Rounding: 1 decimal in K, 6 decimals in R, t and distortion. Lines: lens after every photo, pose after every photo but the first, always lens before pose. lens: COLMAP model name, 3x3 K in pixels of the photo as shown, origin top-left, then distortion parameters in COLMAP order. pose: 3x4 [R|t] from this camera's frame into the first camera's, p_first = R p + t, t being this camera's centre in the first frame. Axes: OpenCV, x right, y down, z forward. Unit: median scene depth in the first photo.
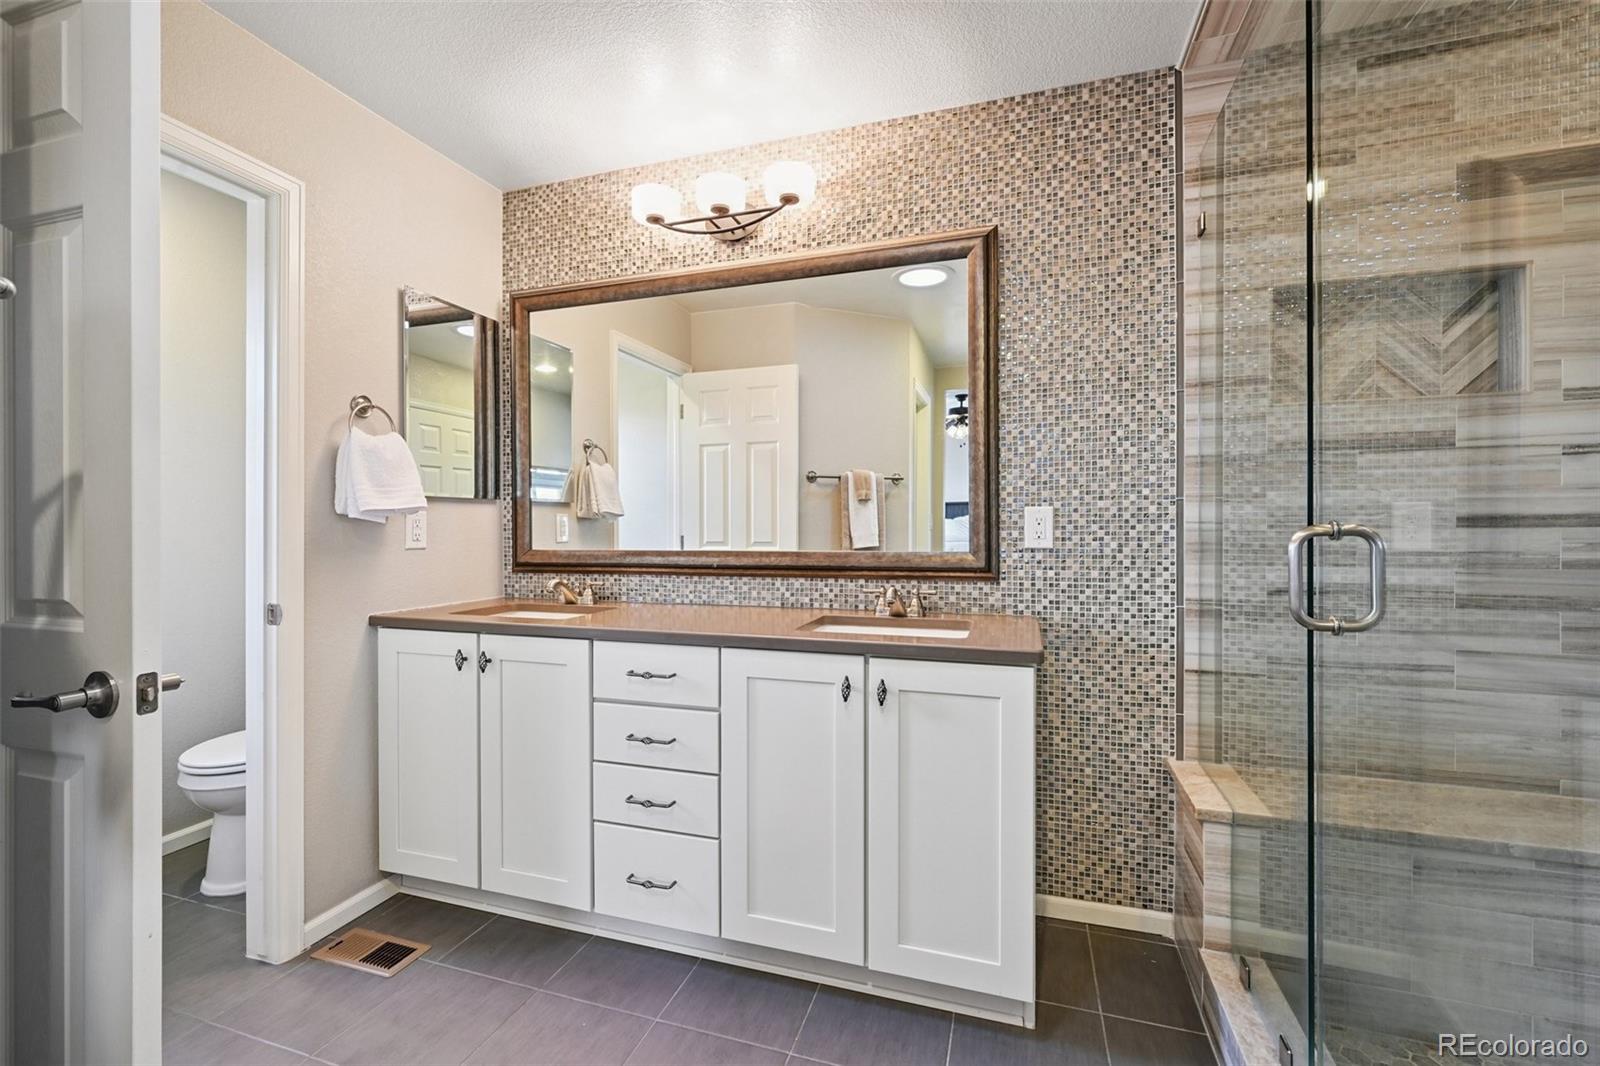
lens RADIAL K [[692.4, 0, 798.5], [0, 692.4, 521.8], [0, 0, 1]] dist [0.007398, -0.000323]
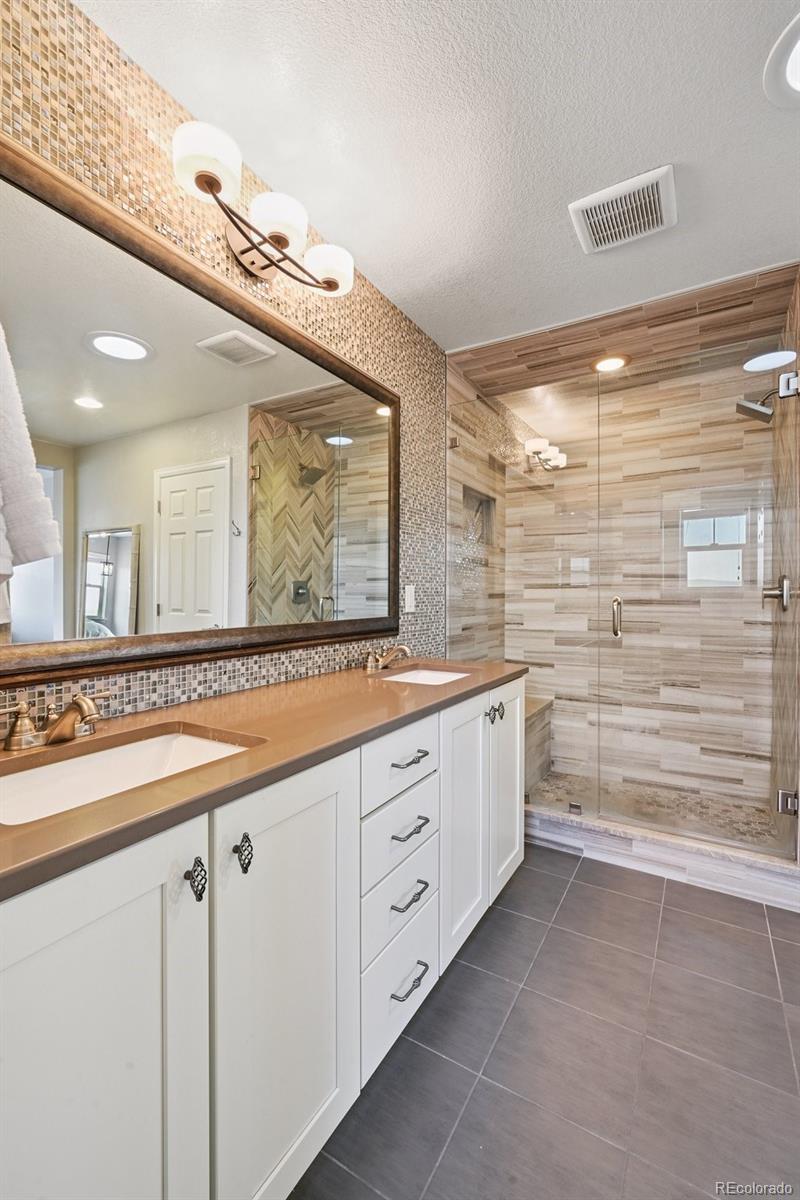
lens RADIAL K [[519.3, 0, 399.7], [0, 519.3, 600.9], [0, 0, 1]] dist [0.007398, -0.000323]
pose [[0.205146, -0.004217, 0.978722, -0.726743], [0.000757, 0.999991, 0.004150, 0.006906], [-0.978731, -0.000110, 0.205148, 0.706749]]
